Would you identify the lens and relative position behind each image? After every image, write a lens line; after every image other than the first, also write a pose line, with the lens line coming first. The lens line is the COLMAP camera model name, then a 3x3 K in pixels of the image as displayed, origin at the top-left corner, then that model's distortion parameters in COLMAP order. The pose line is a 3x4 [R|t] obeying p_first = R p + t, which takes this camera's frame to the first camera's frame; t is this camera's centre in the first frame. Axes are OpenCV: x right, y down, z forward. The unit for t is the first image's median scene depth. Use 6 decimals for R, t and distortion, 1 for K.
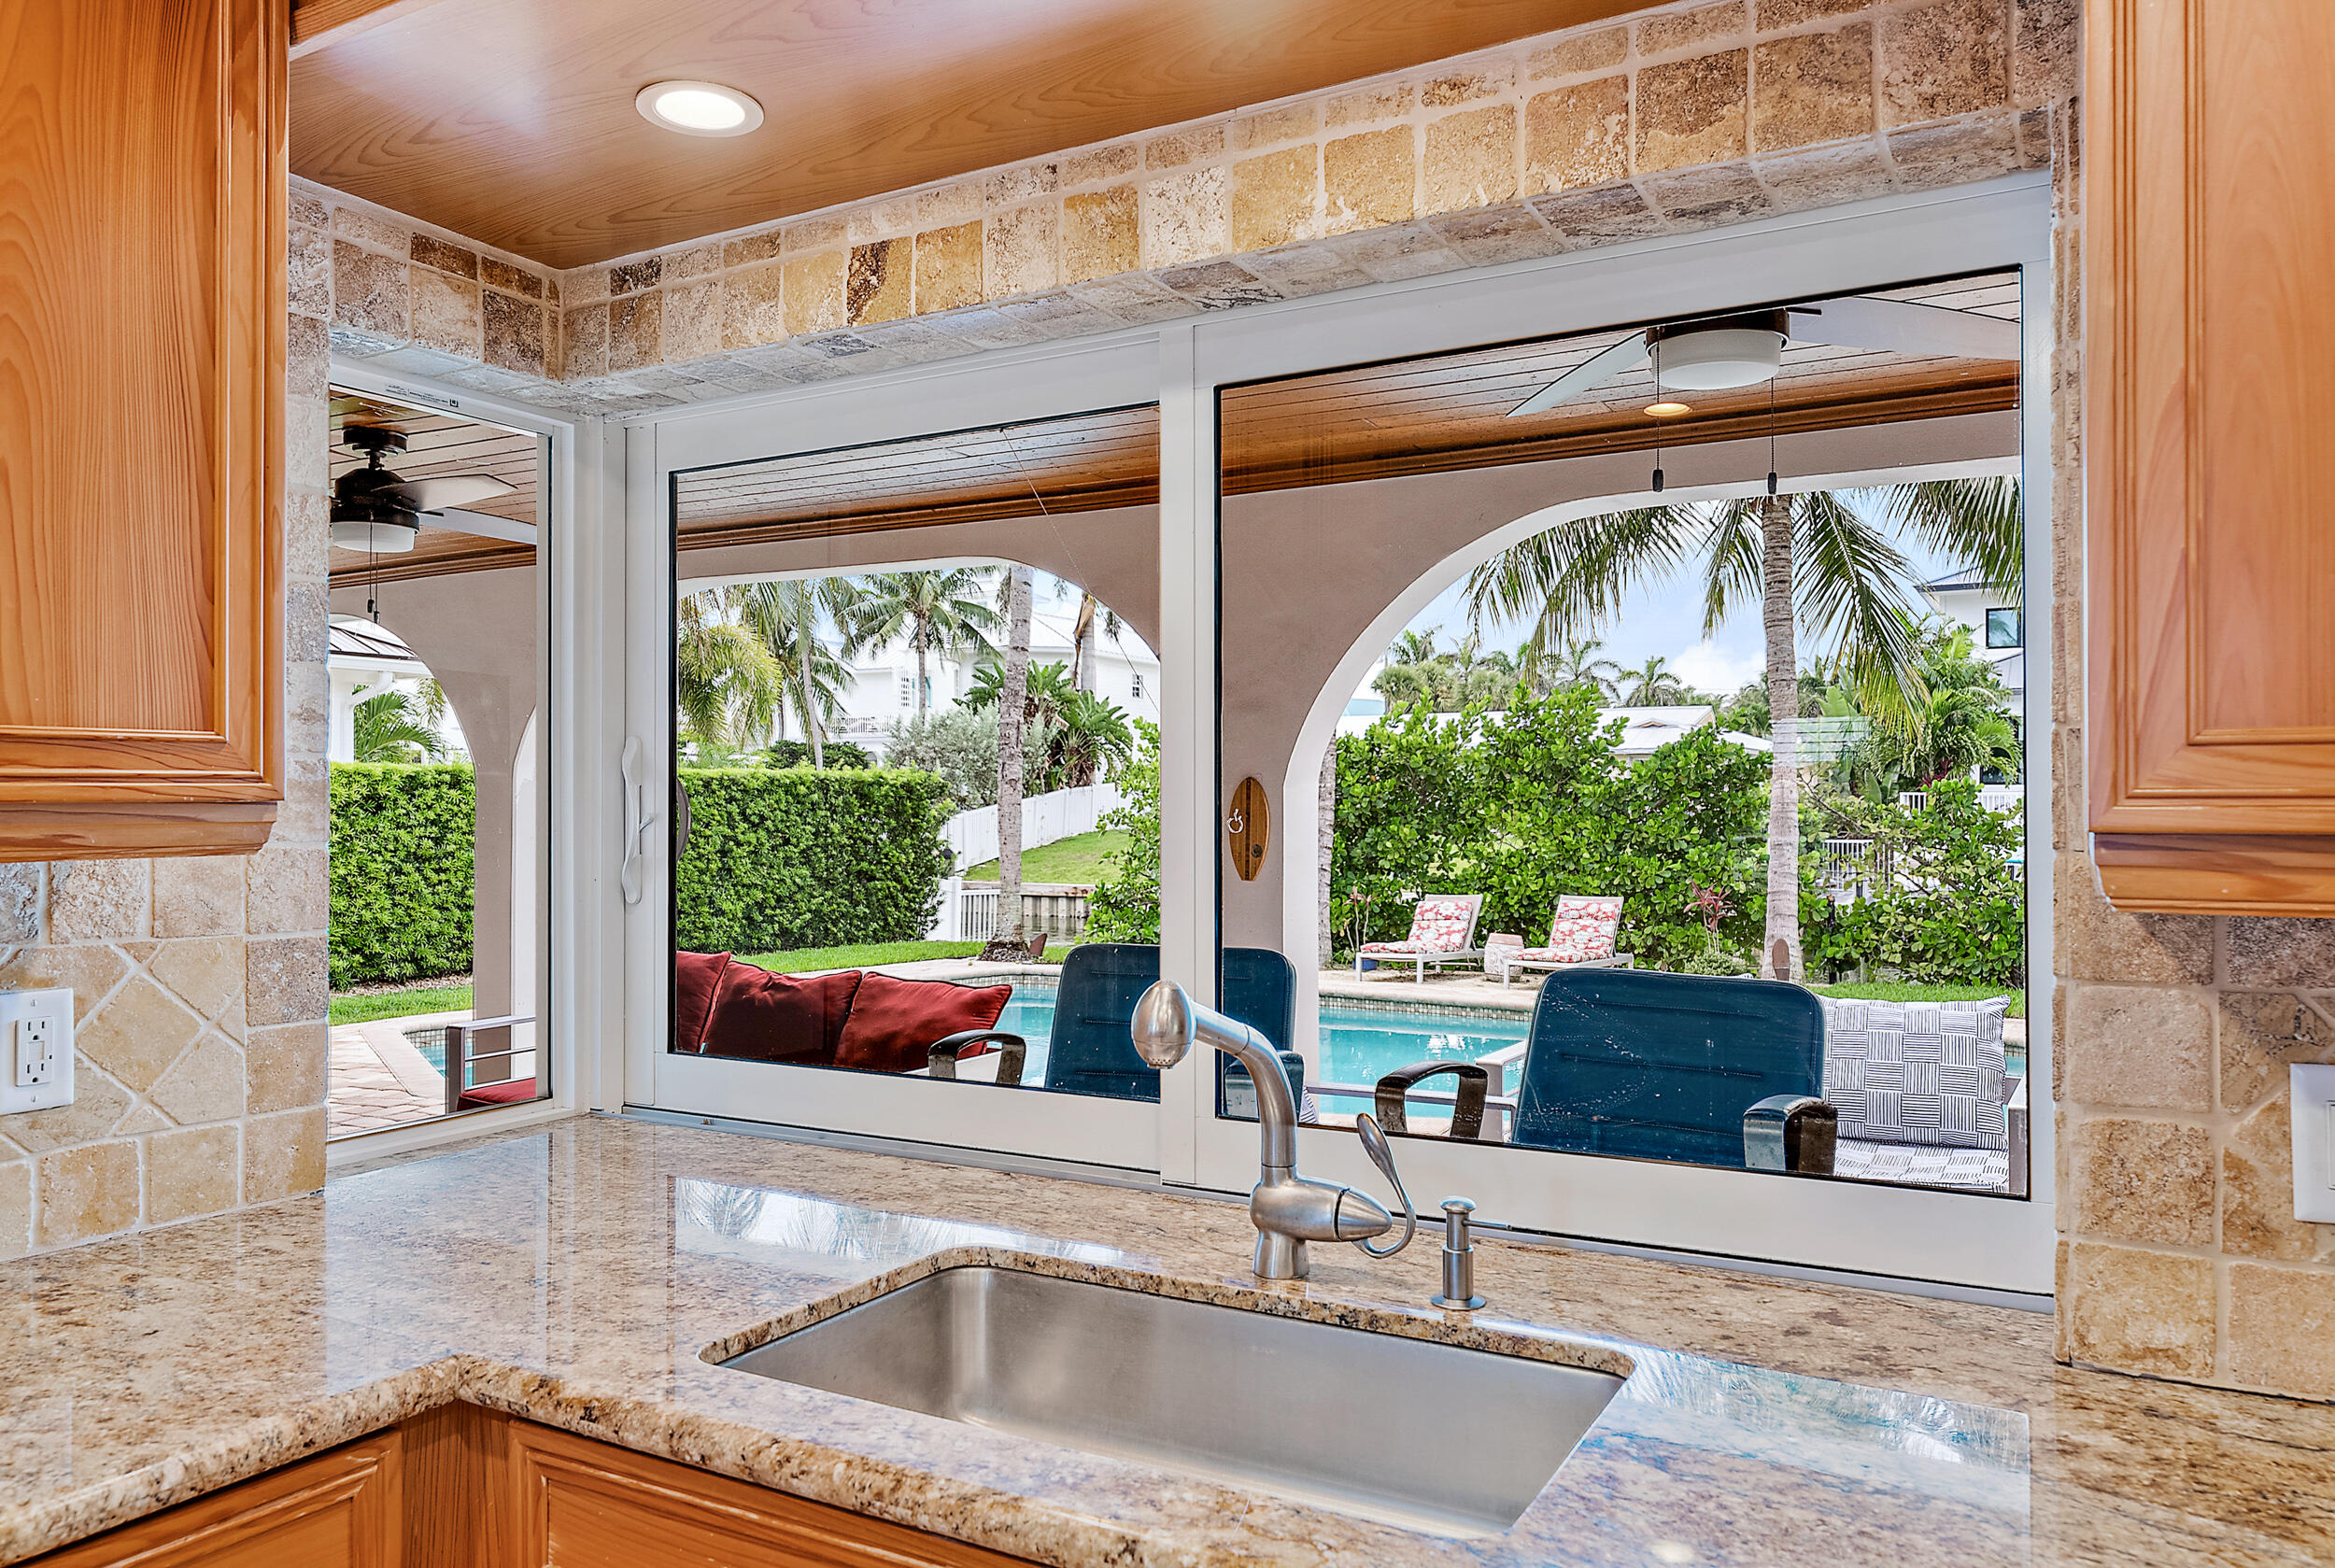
lens RADIAL K [[1622.2, 0, 1160.3], [0, 1622.2, 794.8], [0, 0, 1]] dist [-0.000585, 0.009003]
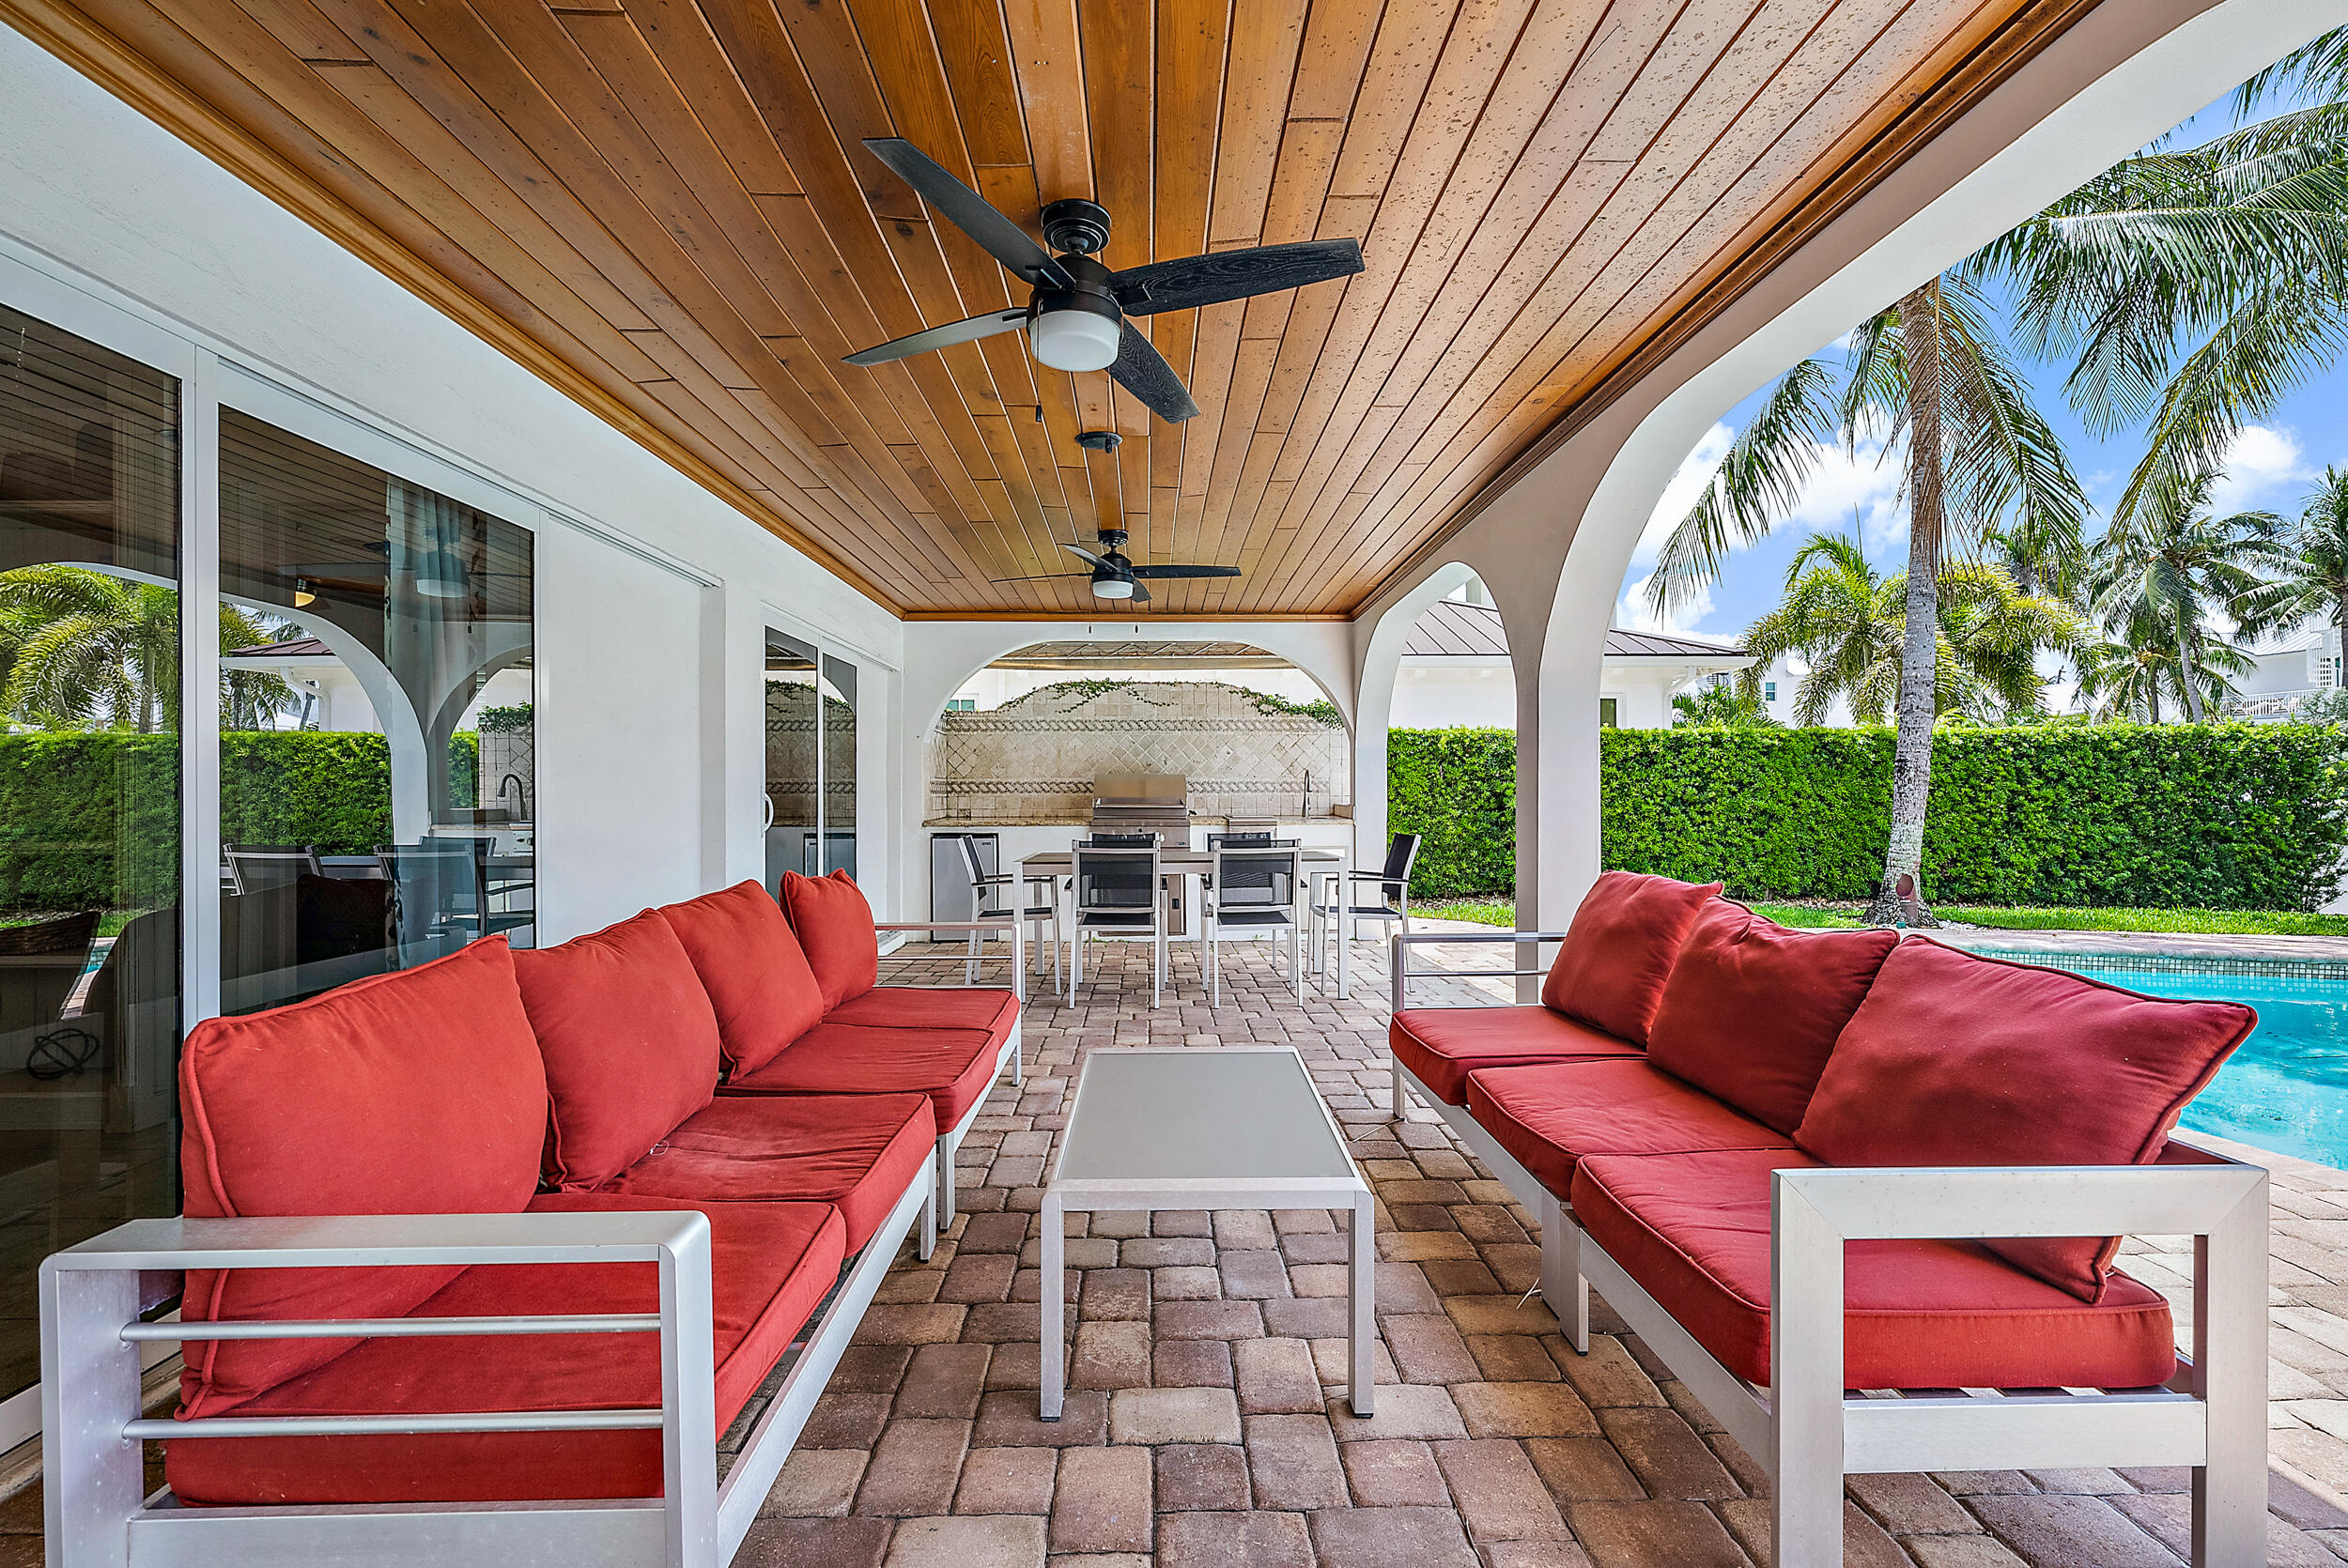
lens RADIAL K [[987.4, 0, 1172.2], [0, 987.4, 792.5], [0, 0, 1]] dist [0.000513, -0.001079]
pose [[0.516956, 0.002299, -0.856009, -0.007895], [0.005270, 0.999969, 0.005868, 0.025405], [0.855996, -0.007545, 0.516928, 0.272951]]
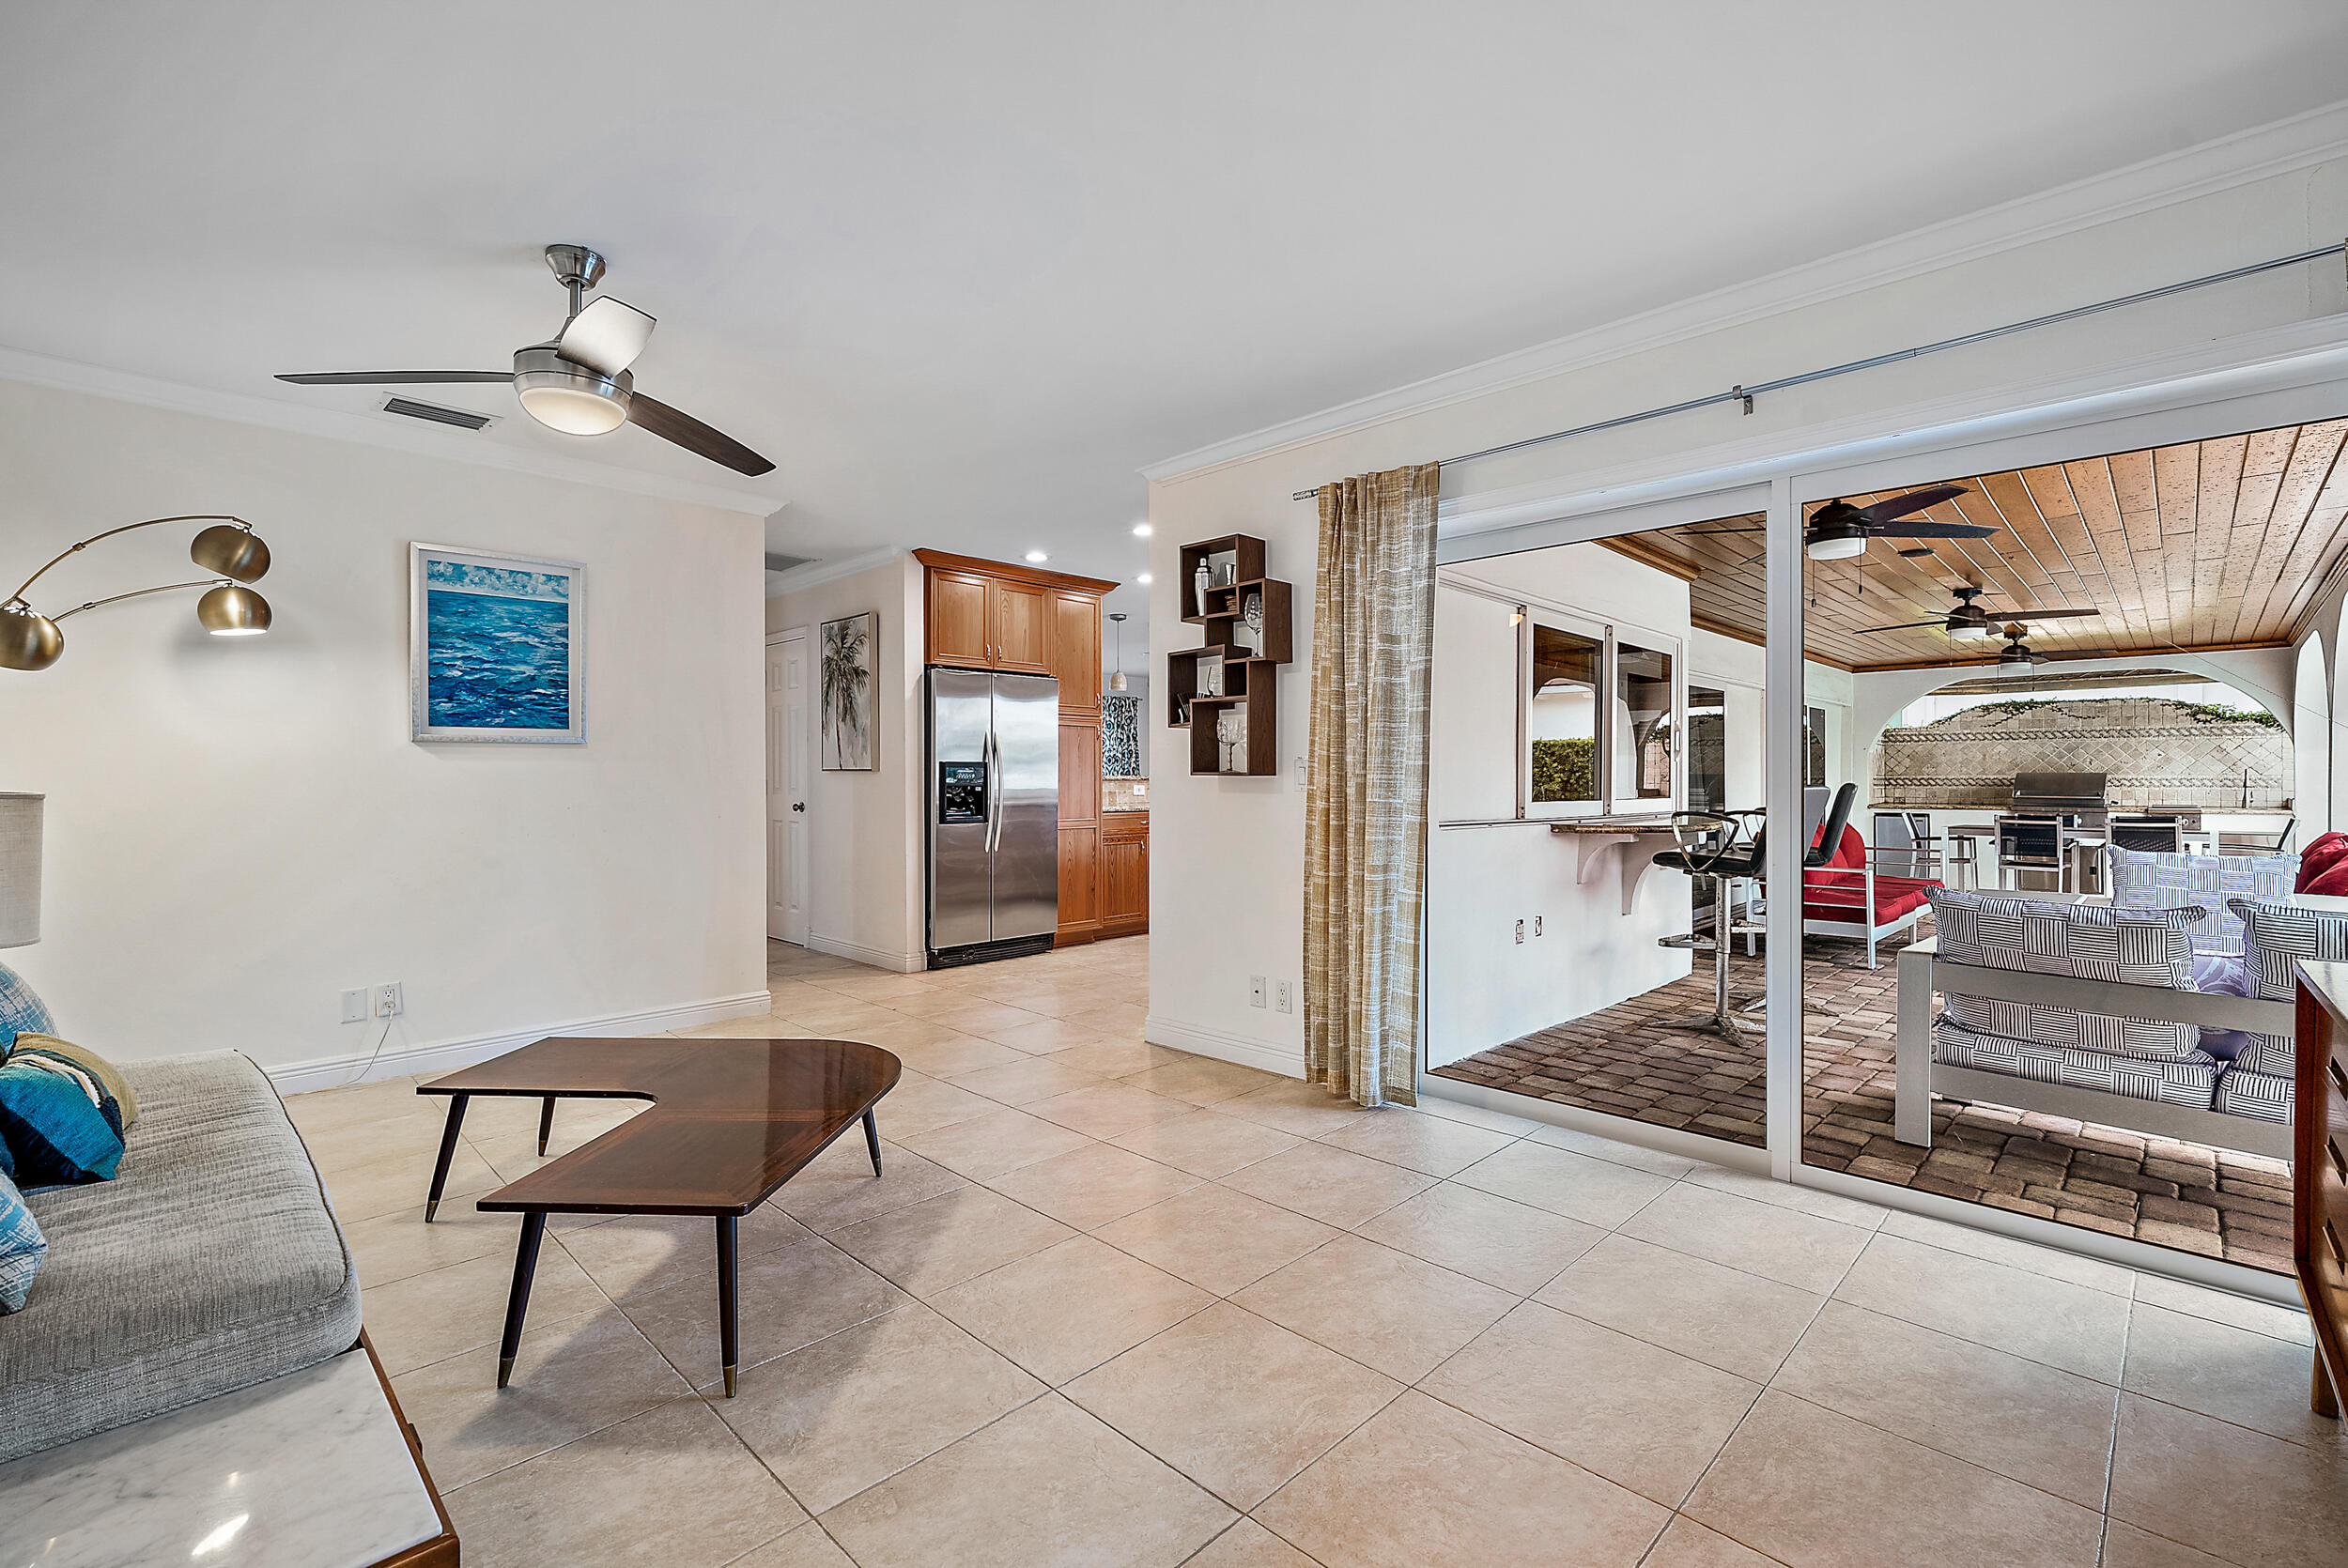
lens RADIAL K [[1024.2, 0, 1165.9], [0, 1024.2, 779.0], [0, 0, 1]] dist [0.003206, -0.001019]
pose [[-0.261074, 0.000917, -0.965318, 0.461391], [0.004514, 0.999990, -0.000271, 0.019536], [0.965308, -0.004428, -0.261076, 0.083688]]
